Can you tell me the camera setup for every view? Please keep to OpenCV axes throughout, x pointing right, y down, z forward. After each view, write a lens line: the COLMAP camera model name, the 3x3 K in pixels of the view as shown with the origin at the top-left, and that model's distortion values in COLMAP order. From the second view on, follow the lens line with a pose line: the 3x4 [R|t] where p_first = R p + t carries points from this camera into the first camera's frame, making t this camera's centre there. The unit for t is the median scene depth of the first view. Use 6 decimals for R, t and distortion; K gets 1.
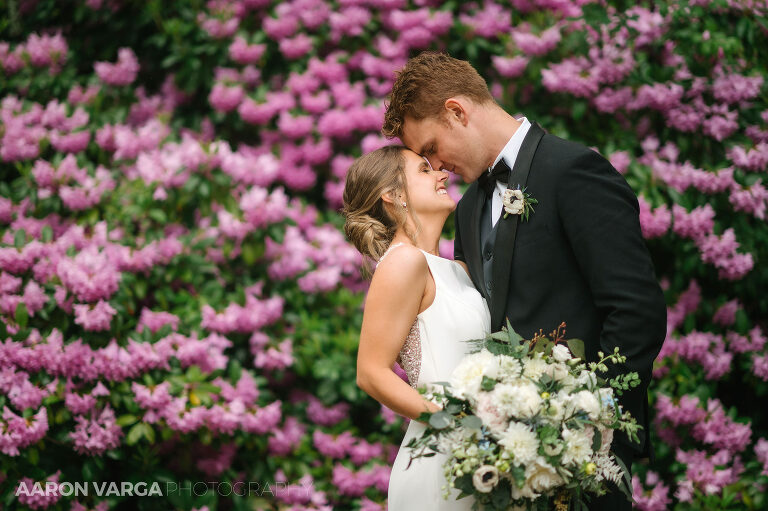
lens RADIAL K [[1856.2, 0, 390.0], [0, 1856.2, 250.5], [0, 0, 1]] dist [-0.052235, 0.000000]
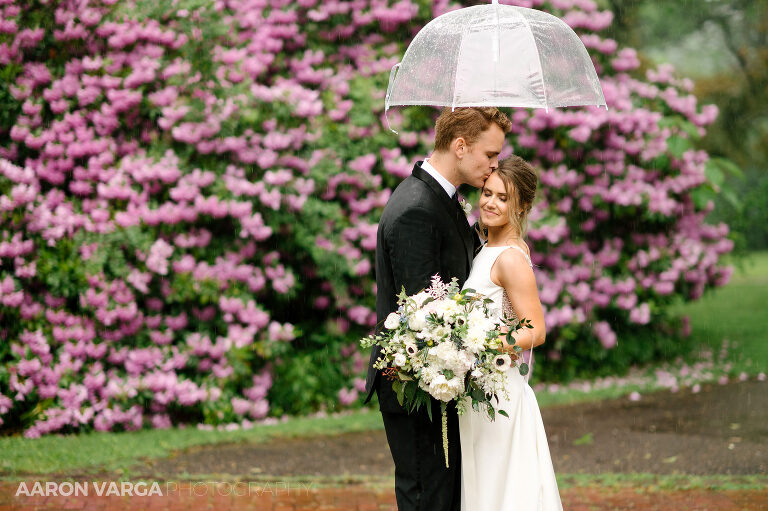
lens RADIAL K [[1856.2, 0, 387.0], [0, 1856.2, 248.3], [0, 0, 1]] dist [-0.052235, 0.000000]
pose [[0.999209, 0.039700, -0.002444, 0.311776], [-0.039672, 0.999160, 0.010287, -0.001117], [0.002850, -0.010182, 0.999944, -0.922697]]
